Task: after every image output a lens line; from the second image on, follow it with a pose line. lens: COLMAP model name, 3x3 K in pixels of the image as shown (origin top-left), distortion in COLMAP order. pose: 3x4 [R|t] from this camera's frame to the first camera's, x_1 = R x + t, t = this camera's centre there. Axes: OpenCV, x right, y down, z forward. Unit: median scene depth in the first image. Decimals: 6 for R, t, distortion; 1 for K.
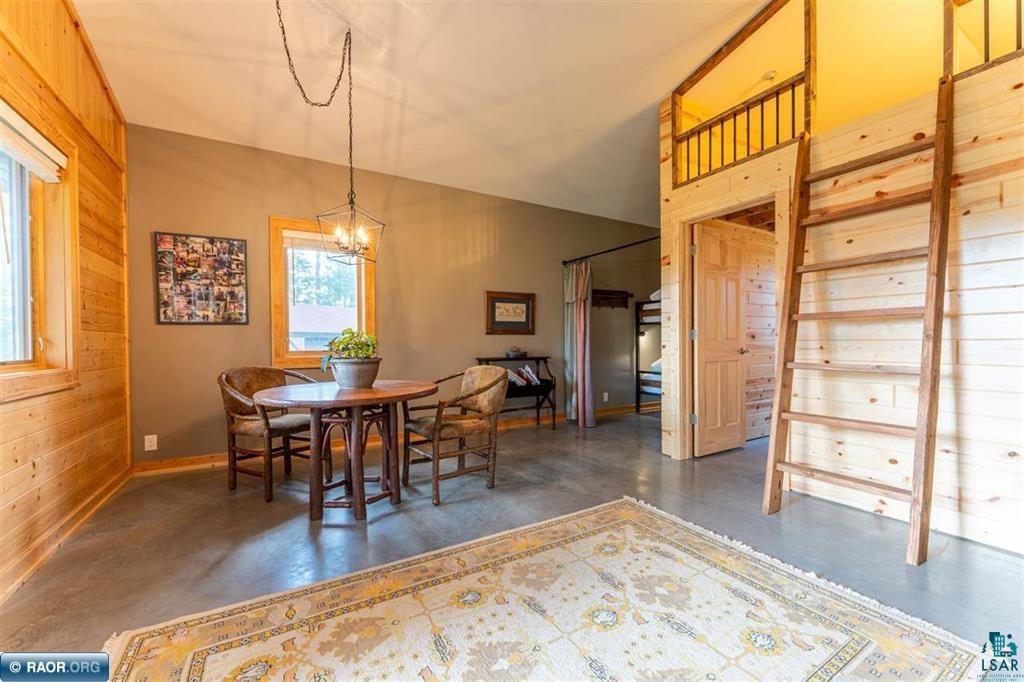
lens RADIAL K [[406.2, 0, 509.3], [0, 406.2, 345.4], [0, 0, 1]] dist [-0.000068, -0.000530]
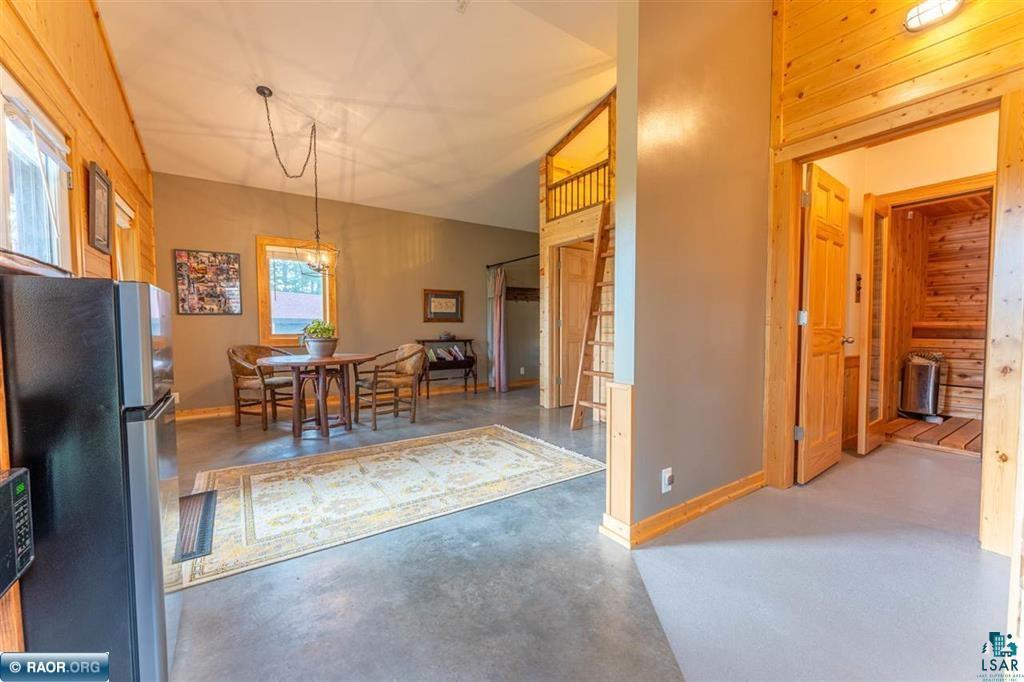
lens RADIAL K [[406.2, 0, 508.4], [0, 406.2, 344.6], [0, 0, 1]] dist [-0.000068, -0.000530]
pose [[0.997919, 0.000384, 0.064476, 0.221127], [-0.002515, 0.999453, 0.032975, 0.002808], [-0.064428, -0.033069, 0.997374, -0.560140]]
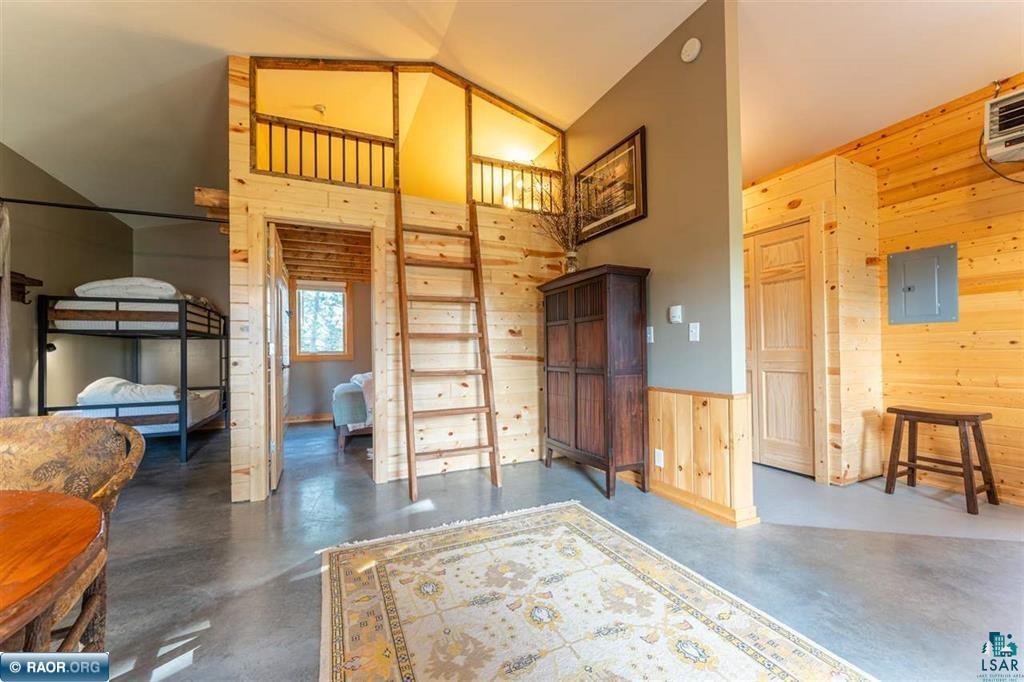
lens RADIAL K [[406.2, 0, 506.8], [0, 406.2, 345.0], [0, 0, 1]] dist [-0.000068, -0.000530]
pose [[0.102093, 0.022620, 0.994518, -0.446474], [0.022354, 0.999437, -0.025027, -0.002249], [-0.994524, 0.024786, 0.101530, 0.515316]]
